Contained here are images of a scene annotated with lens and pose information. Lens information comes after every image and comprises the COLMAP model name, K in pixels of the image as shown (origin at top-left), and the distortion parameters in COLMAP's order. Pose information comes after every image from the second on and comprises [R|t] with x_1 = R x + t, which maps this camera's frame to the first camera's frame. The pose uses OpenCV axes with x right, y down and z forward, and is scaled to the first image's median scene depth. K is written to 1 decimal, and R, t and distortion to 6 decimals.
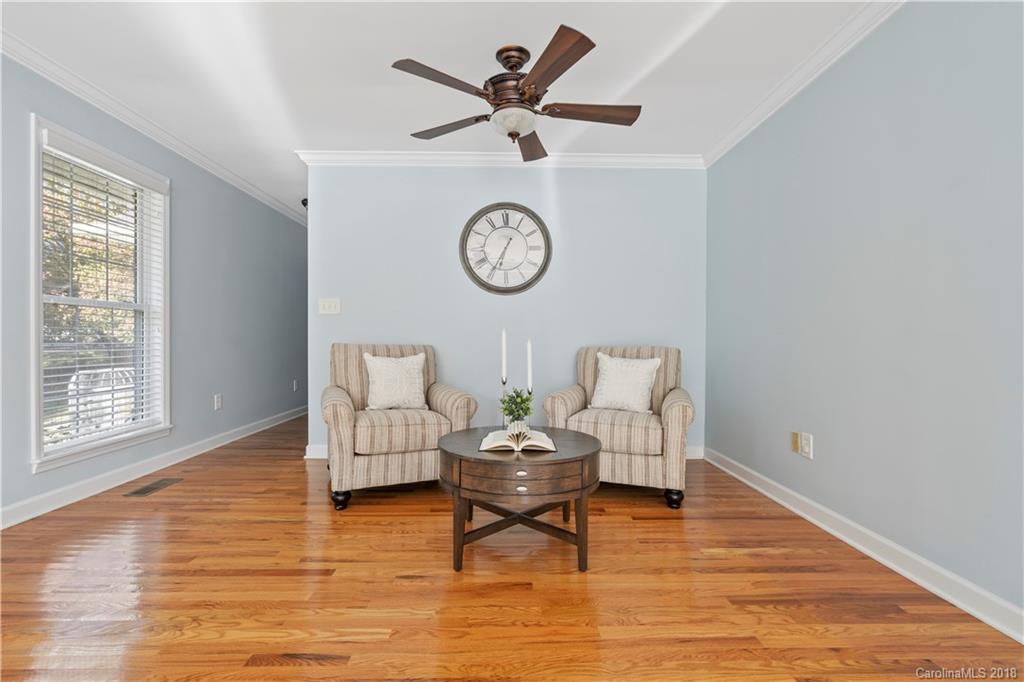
lens RADIAL K [[478.7, 0, 513.6], [0, 478.7, 339.0], [0, 0, 1]] dist [-0.000895, 0.000213]
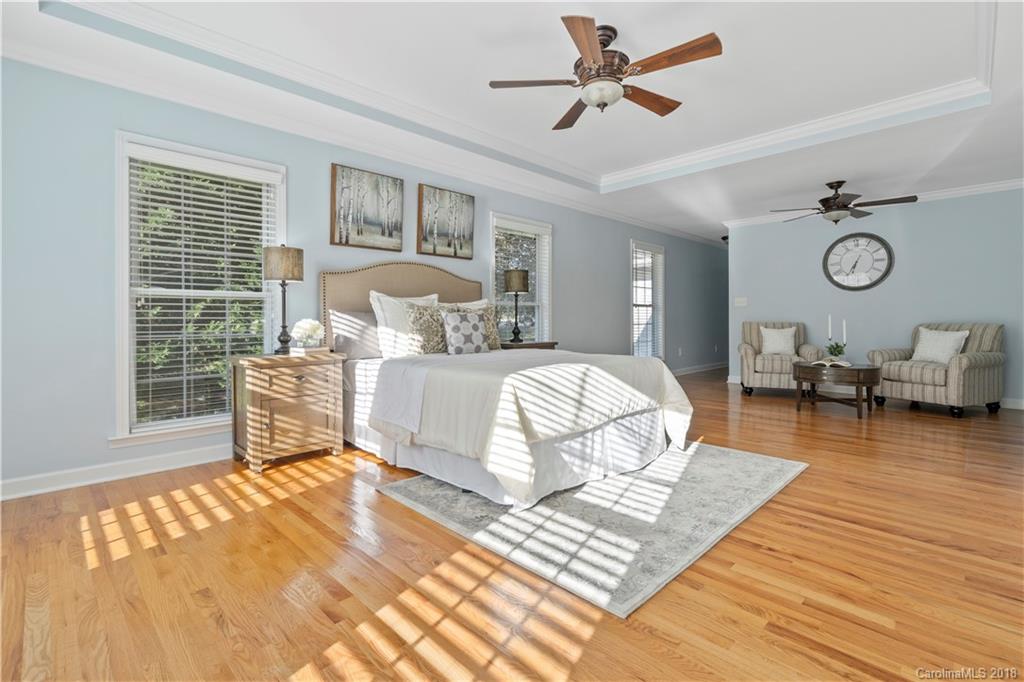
lens RADIAL K [[471.2, 0, 509.3], [0, 471.2, 317.3], [0, 0, 1]] dist [0.002317, 0.000441]
pose [[0.677849, -0.011409, -0.735113, 0.410637], [0.007100, 0.999935, -0.008972, 0.001774], [0.735167, 0.000862, 0.677885, -1.070306]]
